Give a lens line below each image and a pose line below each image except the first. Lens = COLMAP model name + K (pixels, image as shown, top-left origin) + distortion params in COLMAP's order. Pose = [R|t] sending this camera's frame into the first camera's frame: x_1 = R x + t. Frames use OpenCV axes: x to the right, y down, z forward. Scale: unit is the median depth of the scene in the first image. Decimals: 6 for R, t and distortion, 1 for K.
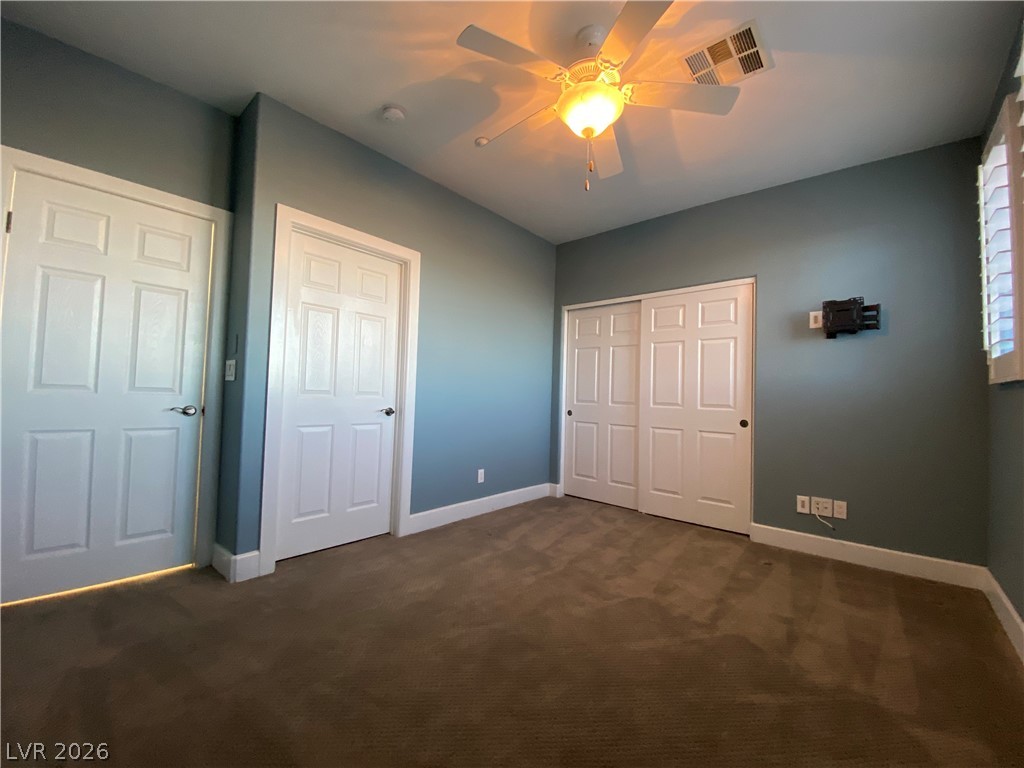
lens RADIAL K [[418.3, 0, 512.0], [0, 418.3, 381.4], [0, 0, 1]] dist [0.003143, -0.003480]
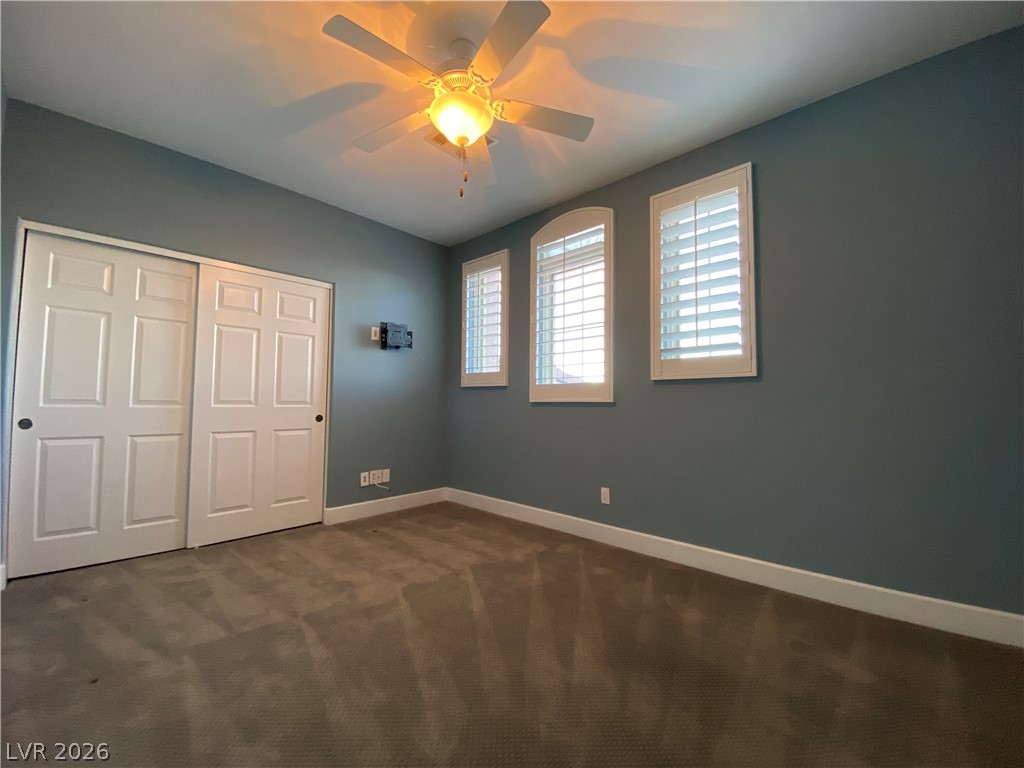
lens RADIAL K [[418.3, 0, 512.1], [0, 418.3, 382.5], [0, 0, 1]] dist [0.003143, -0.003480]
pose [[0.021748, 0.017818, 0.999605, -0.538183], [-0.045431, 0.998826, -0.016815, 0.005530], [-0.998731, -0.045047, 0.022532, 0.531269]]
